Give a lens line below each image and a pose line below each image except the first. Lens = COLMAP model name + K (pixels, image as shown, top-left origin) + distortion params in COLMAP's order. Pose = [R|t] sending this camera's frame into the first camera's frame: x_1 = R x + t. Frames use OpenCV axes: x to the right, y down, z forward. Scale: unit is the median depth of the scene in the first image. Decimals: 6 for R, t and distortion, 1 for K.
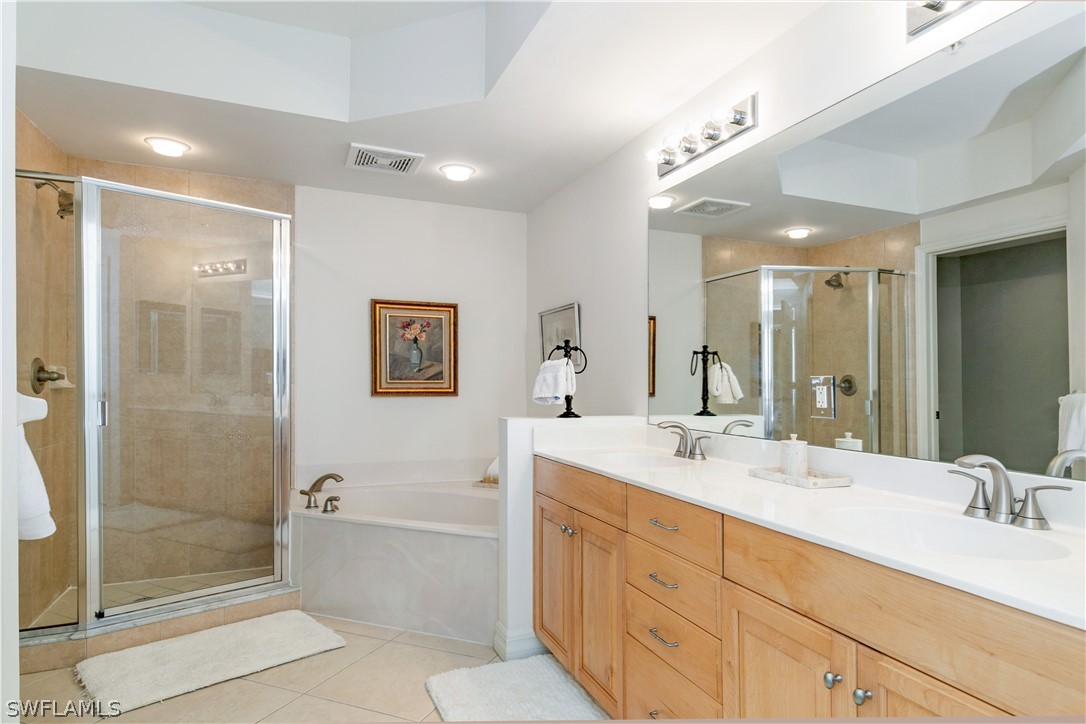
lens RADIAL K [[635.6, 0, 544.1], [0, 635.6, 368.8], [0, 0, 1]] dist [-0.016256, 0.000773]
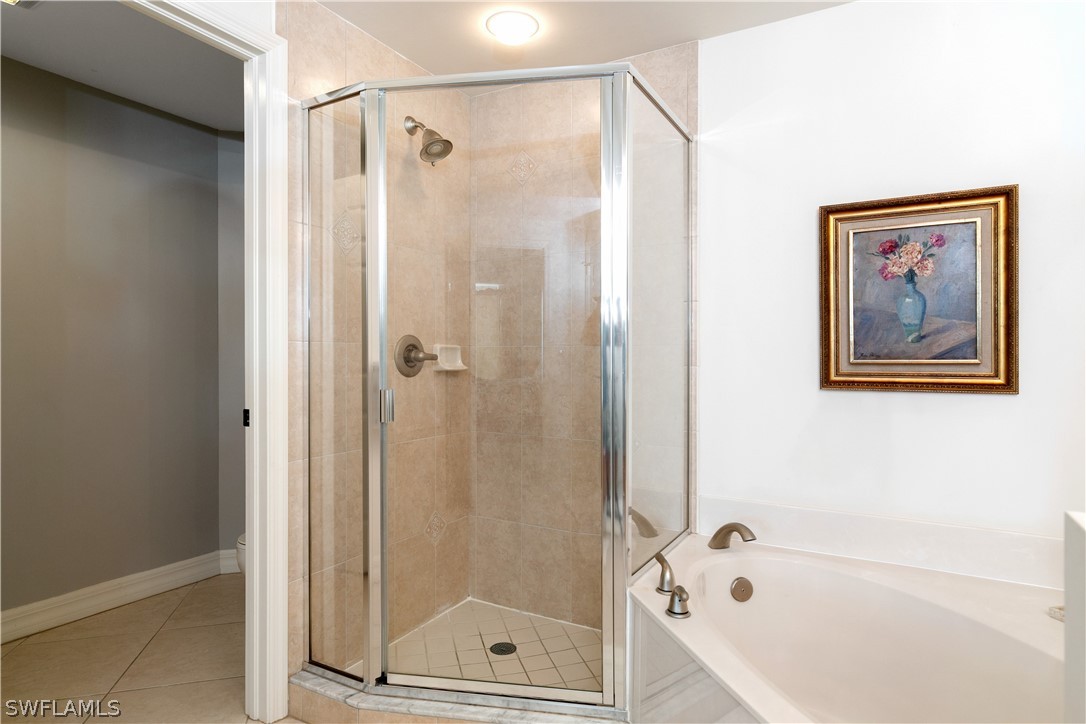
lens RADIAL K [[635.6, 0, 545.6], [0, 635.6, 370.4], [0, 0, 1]] dist [-0.016256, 0.000773]
pose [[0.651443, 0.008144, -0.758653, -0.016999], [0.014940, 0.999611, 0.023559, 0.011349], [0.758550, -0.026682, 0.651068, 0.472607]]
